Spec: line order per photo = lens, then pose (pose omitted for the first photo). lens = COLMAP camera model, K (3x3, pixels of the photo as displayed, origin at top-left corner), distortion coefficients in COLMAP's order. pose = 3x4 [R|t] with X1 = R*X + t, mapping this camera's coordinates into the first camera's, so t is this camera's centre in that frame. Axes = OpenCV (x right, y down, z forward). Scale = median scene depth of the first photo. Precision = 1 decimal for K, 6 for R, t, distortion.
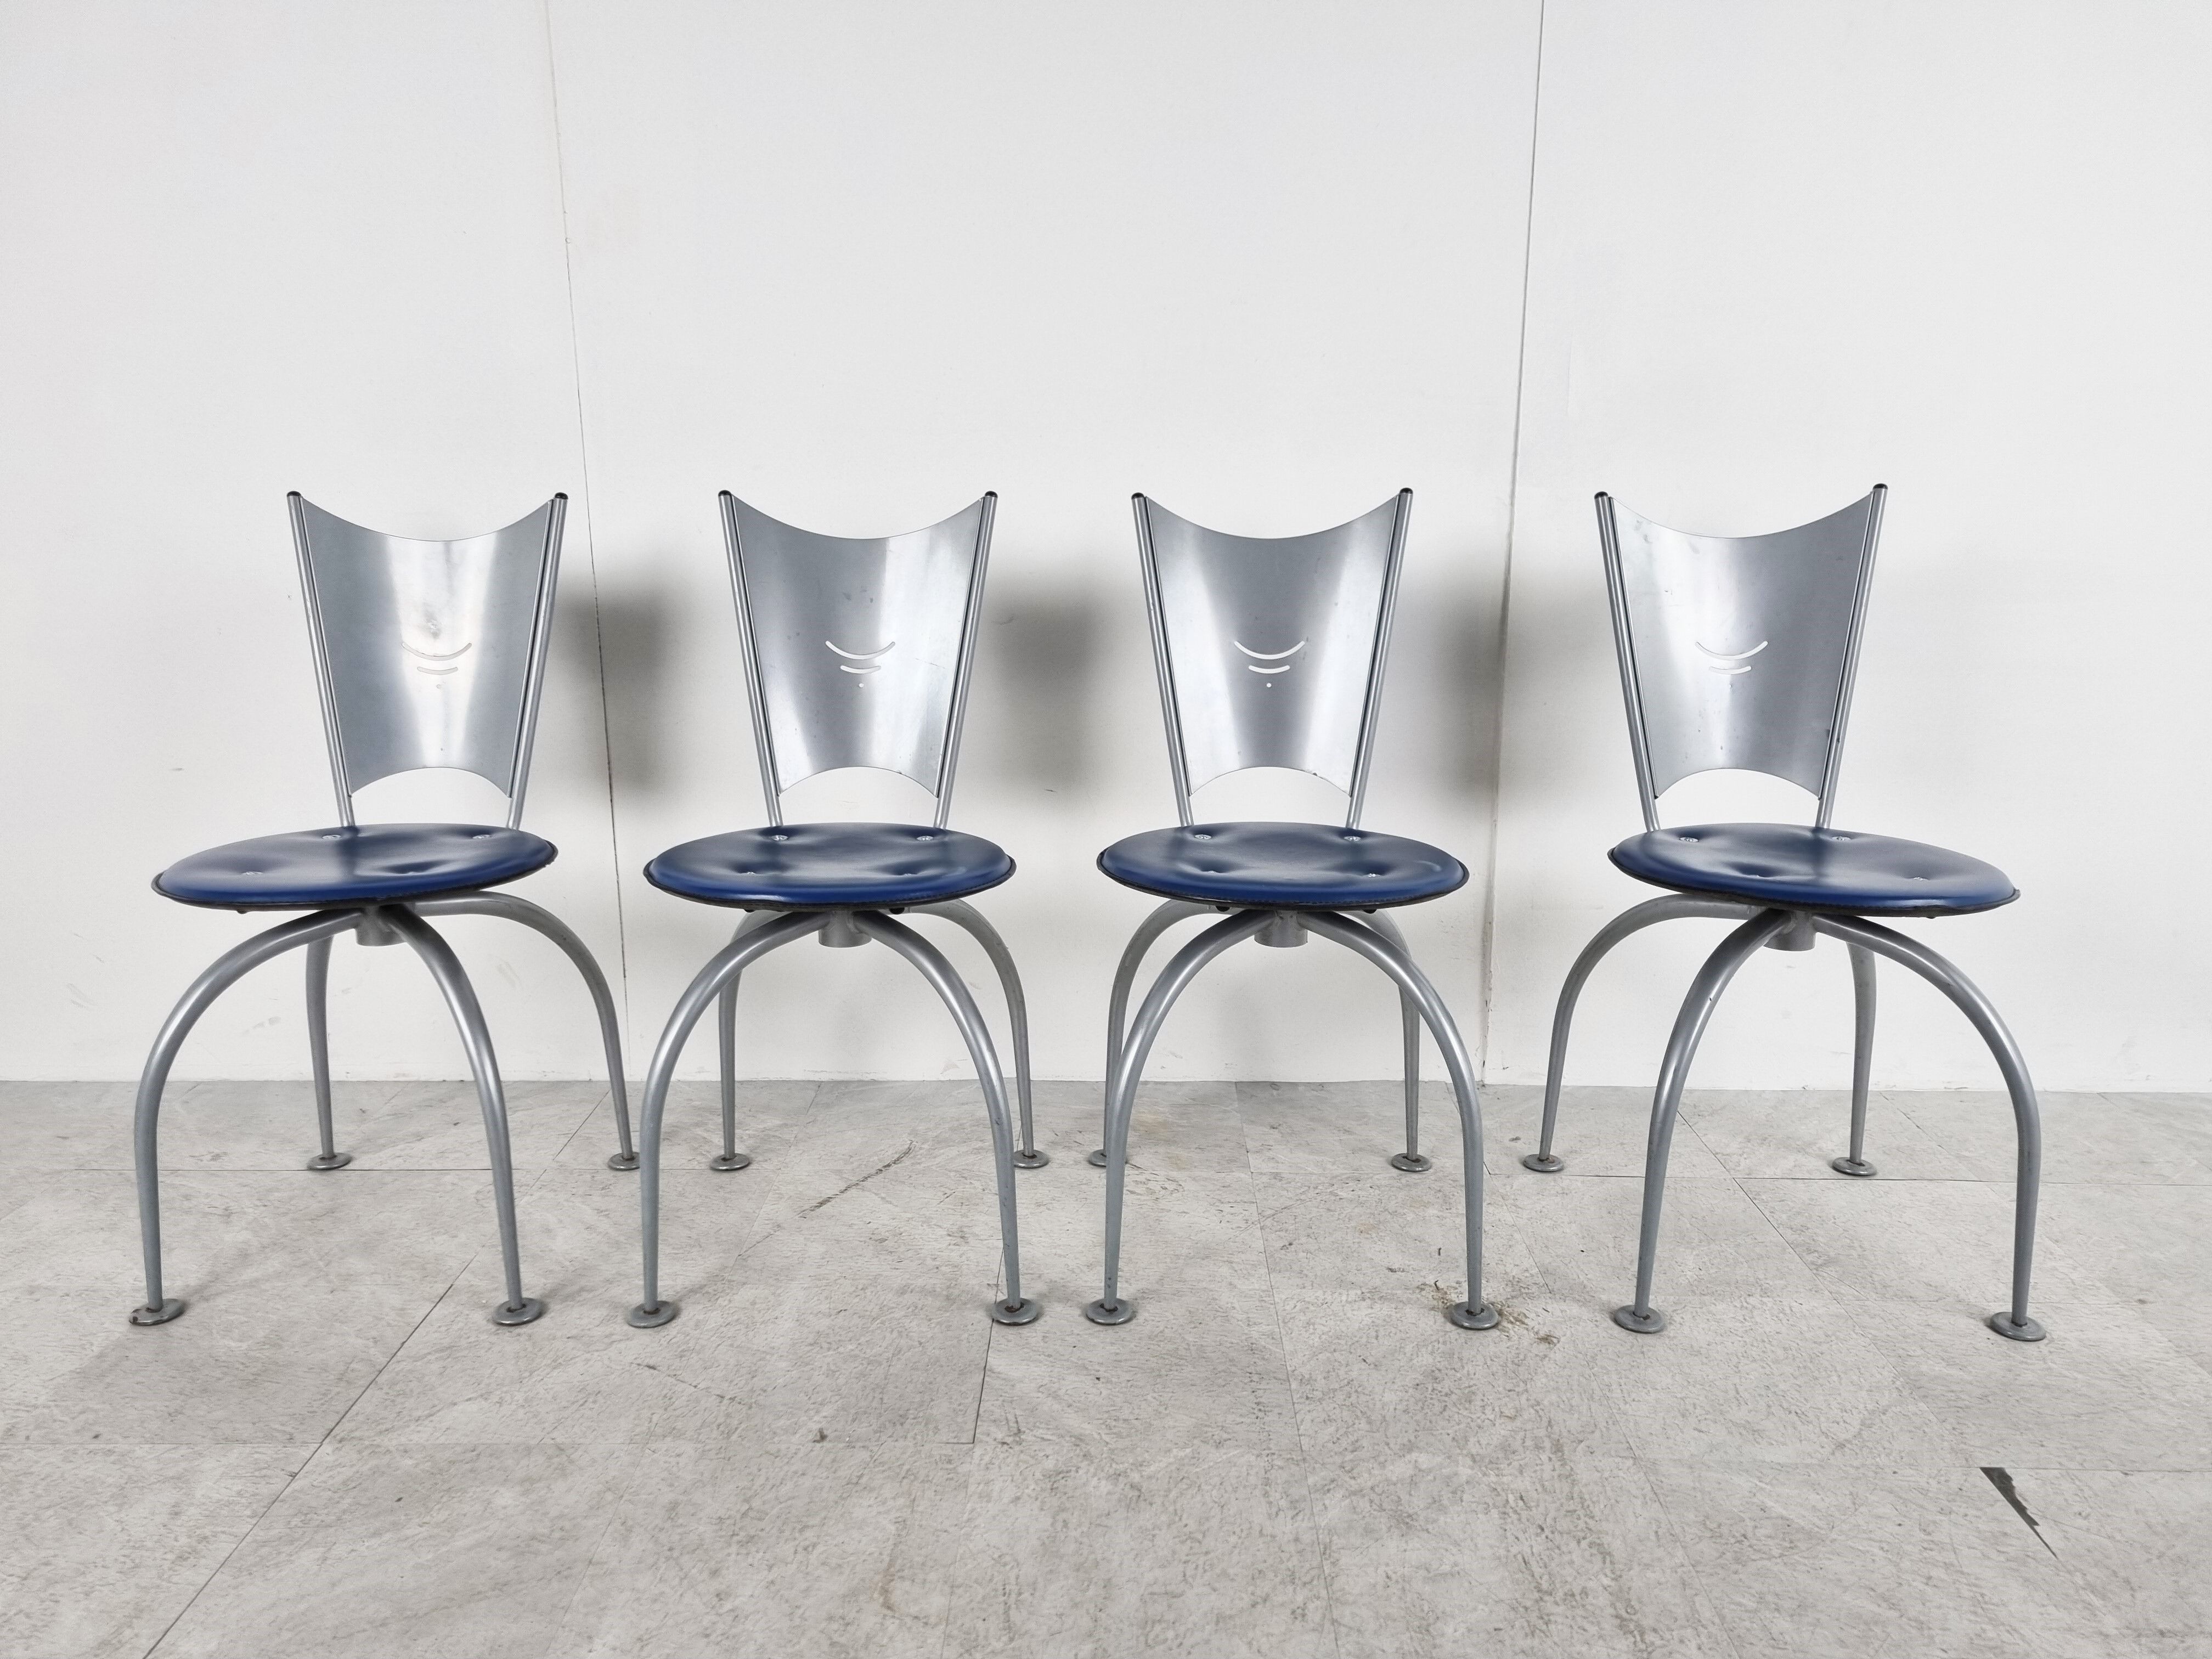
lens RADIAL K [[1676.2, 0, 1091.6], [0, 1676.2, 854.8], [0, 0, 1]] dist [0.070067, -0.053660]
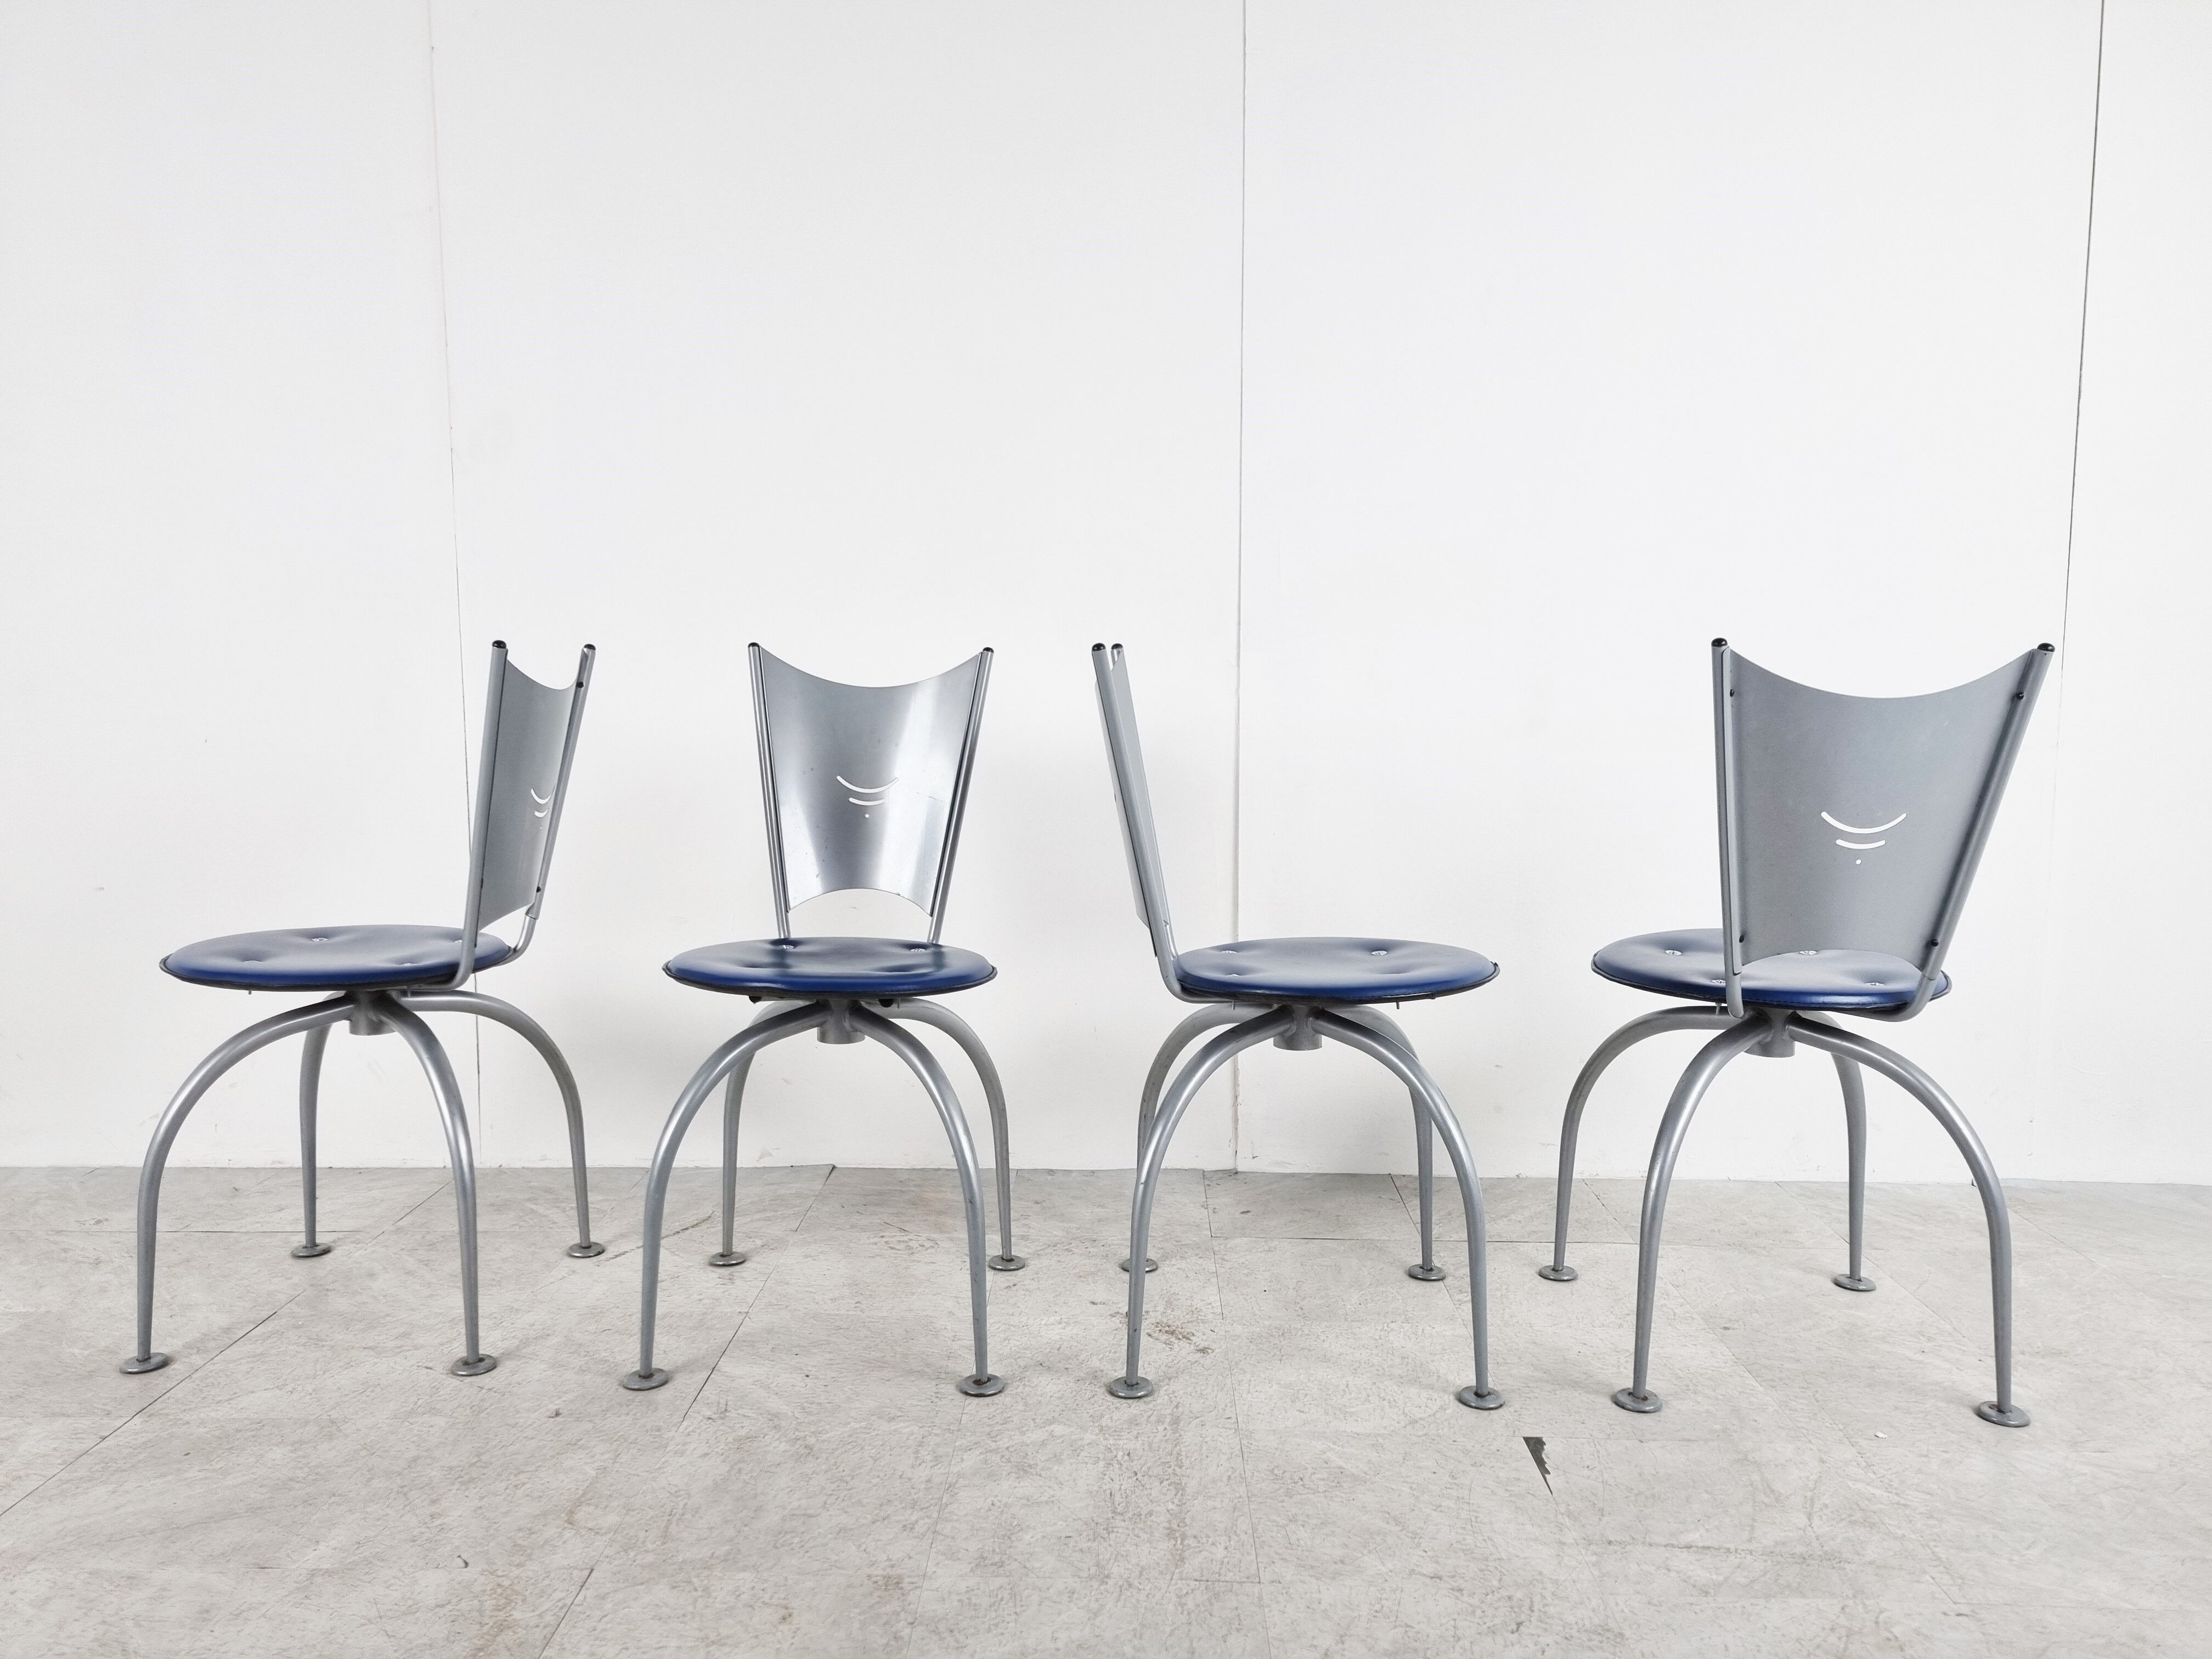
lens RADIAL K [[1676.2, 0, 1092.8], [0, 1676.2, 848.0], [0, 0, 1]] dist [0.070067, -0.053660]
pose [[0.999970, 0.003978, -0.006717, 0.204761], [-0.004800, 0.991857, -0.127266, 0.093222], [0.006156, 0.127294, 0.991846, -0.207674]]
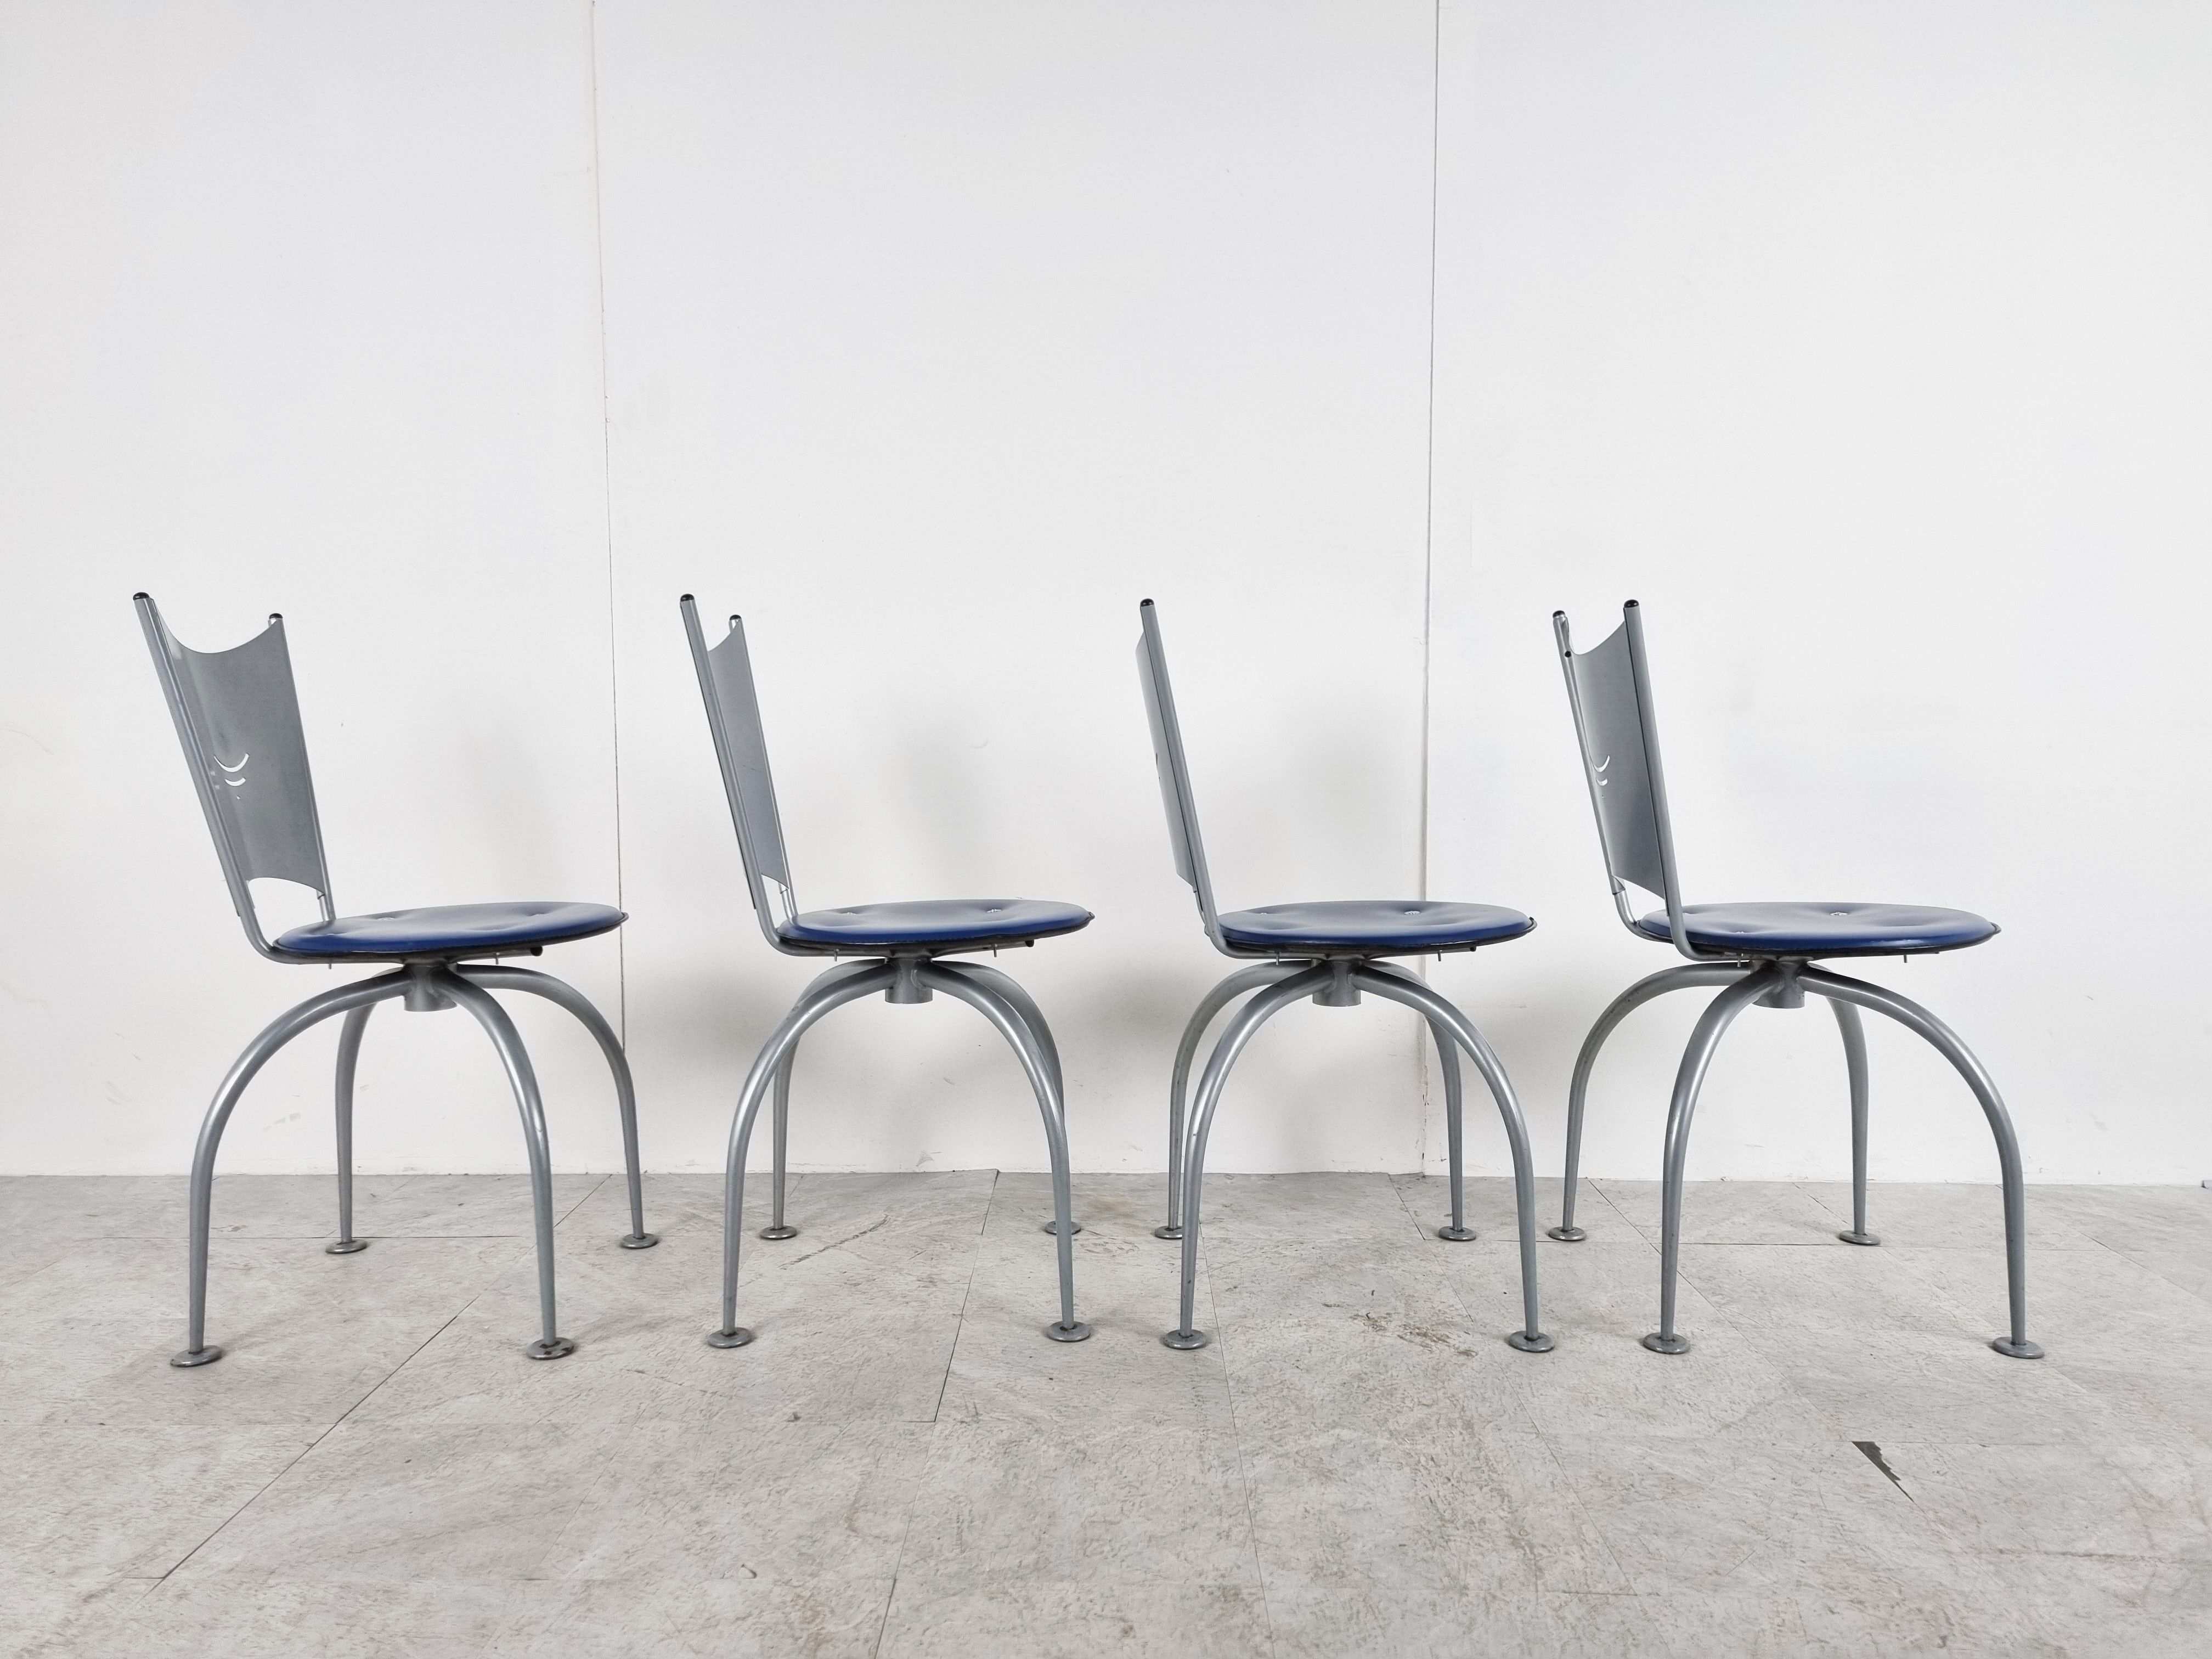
lens RADIAL K [[1676.2, 0, 1090.1], [0, 1676.2, 837.9], [0, 0, 1]] dist [0.070067, -0.053660]
pose [[0.999992, 0.002012, 0.003546, 0.023763], [-0.001416, 0.987001, -0.160707, 0.138630], [-0.003824, 0.160700, 0.986996, -0.127739]]
